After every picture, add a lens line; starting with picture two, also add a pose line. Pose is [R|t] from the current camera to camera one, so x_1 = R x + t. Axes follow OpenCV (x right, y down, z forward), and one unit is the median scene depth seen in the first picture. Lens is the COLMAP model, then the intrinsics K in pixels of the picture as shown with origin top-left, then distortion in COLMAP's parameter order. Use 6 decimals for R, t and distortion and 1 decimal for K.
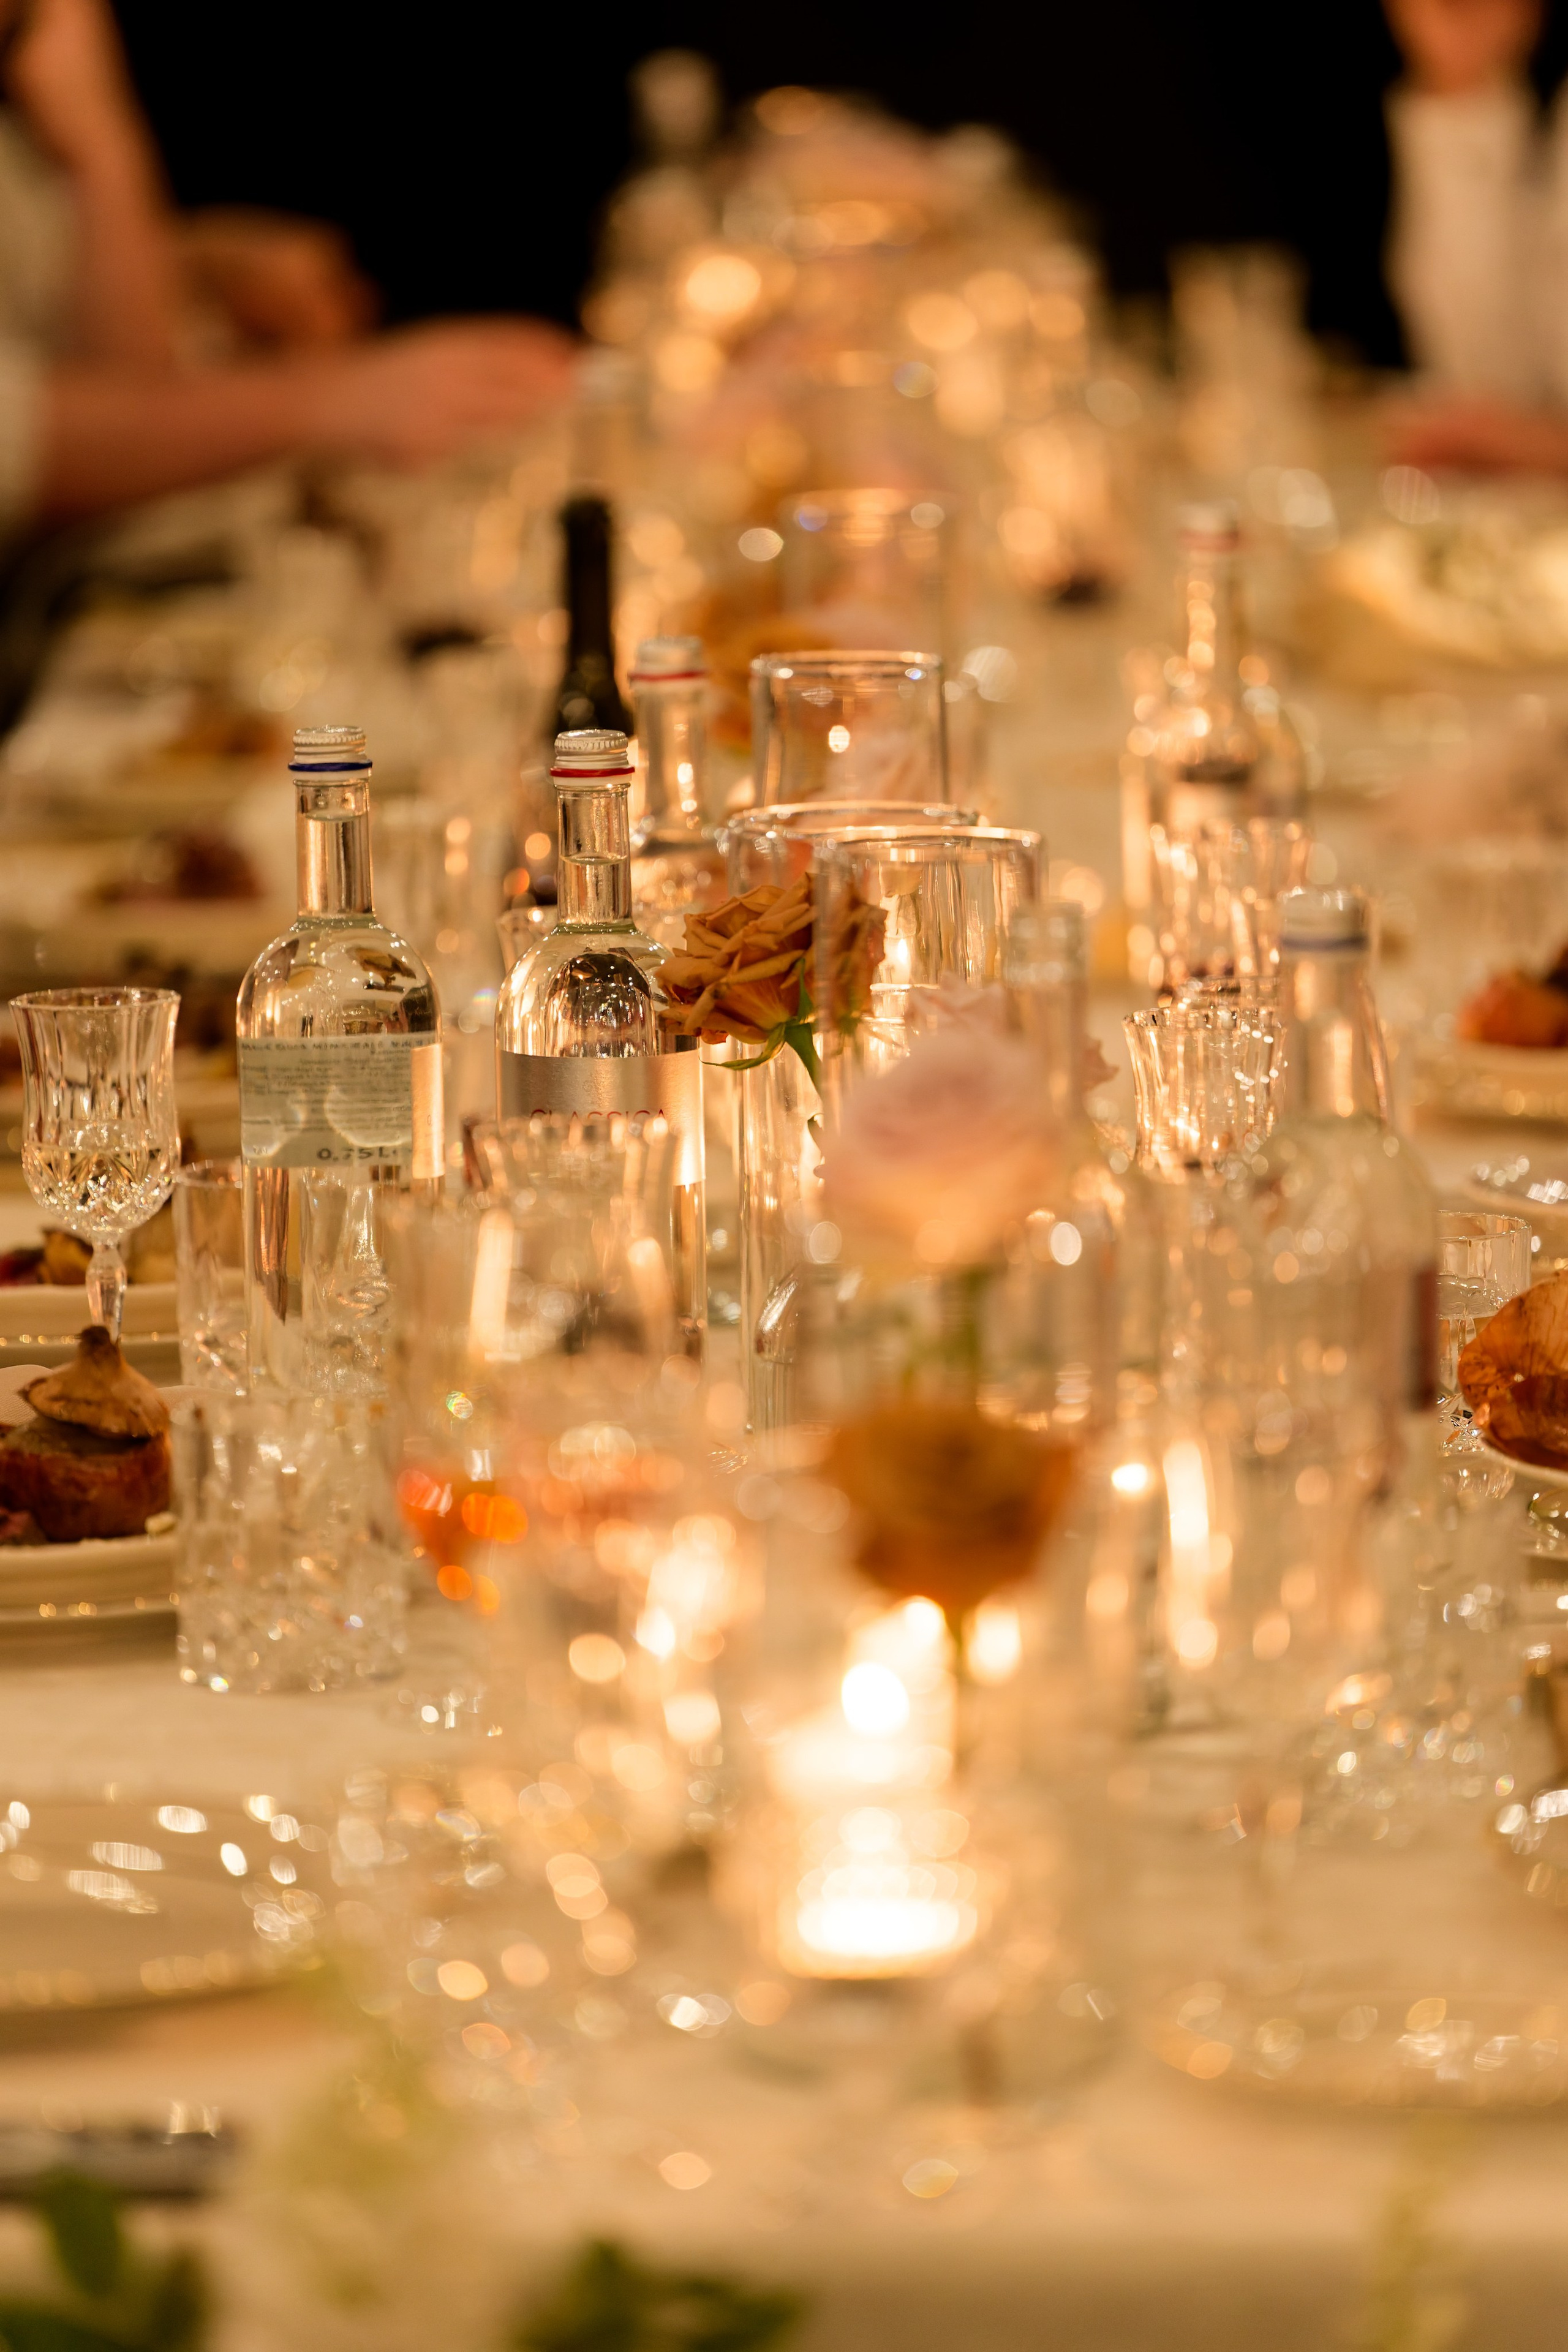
lens RADIAL K [[13009.5, 0, 784.0], [0, 13009.5, 1176.0], [0, 0, 1]] dist [0.222594, 13.855881]
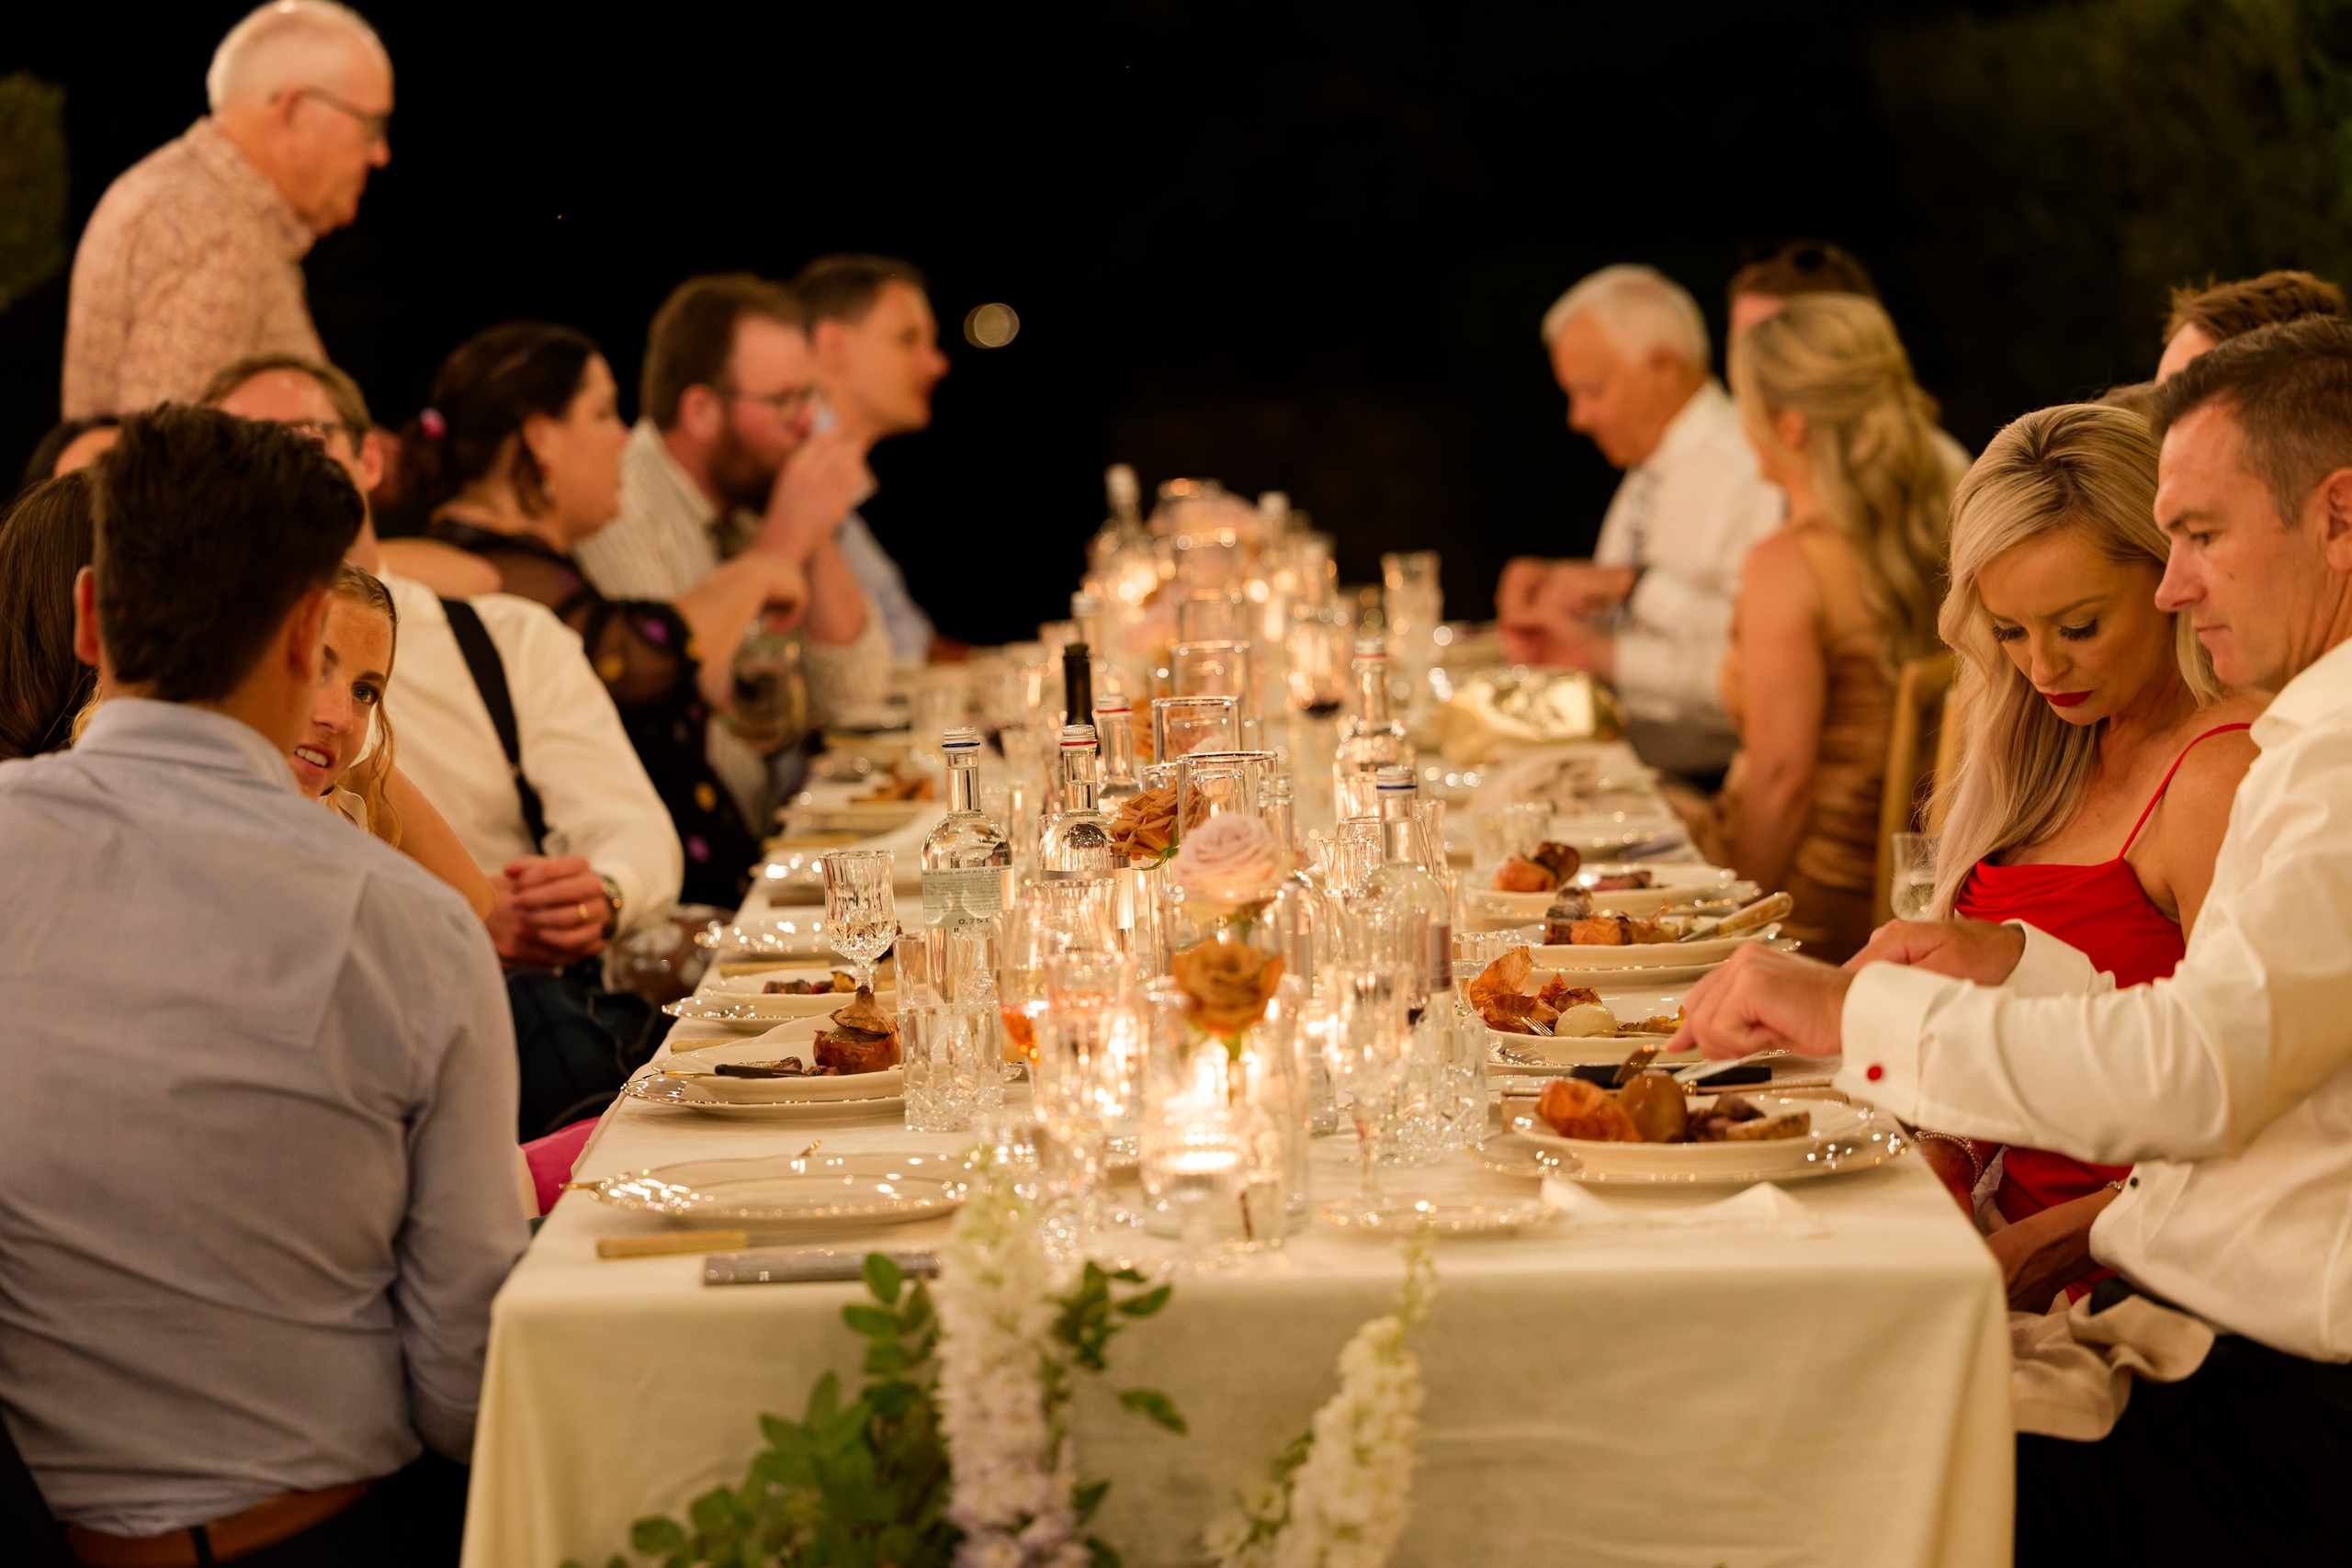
lens RADIAL K [[7574.8, 0, 1176.0], [0, 7574.8, 784.0], [0, 0, 1]] dist [0.279308, -0.101633]
pose [[0.999716, -0.023496, -0.003881, 0.006930], [0.023269, 0.998444, -0.050682, 0.043330], [0.005066, 0.050578, 0.998707, -0.303241]]
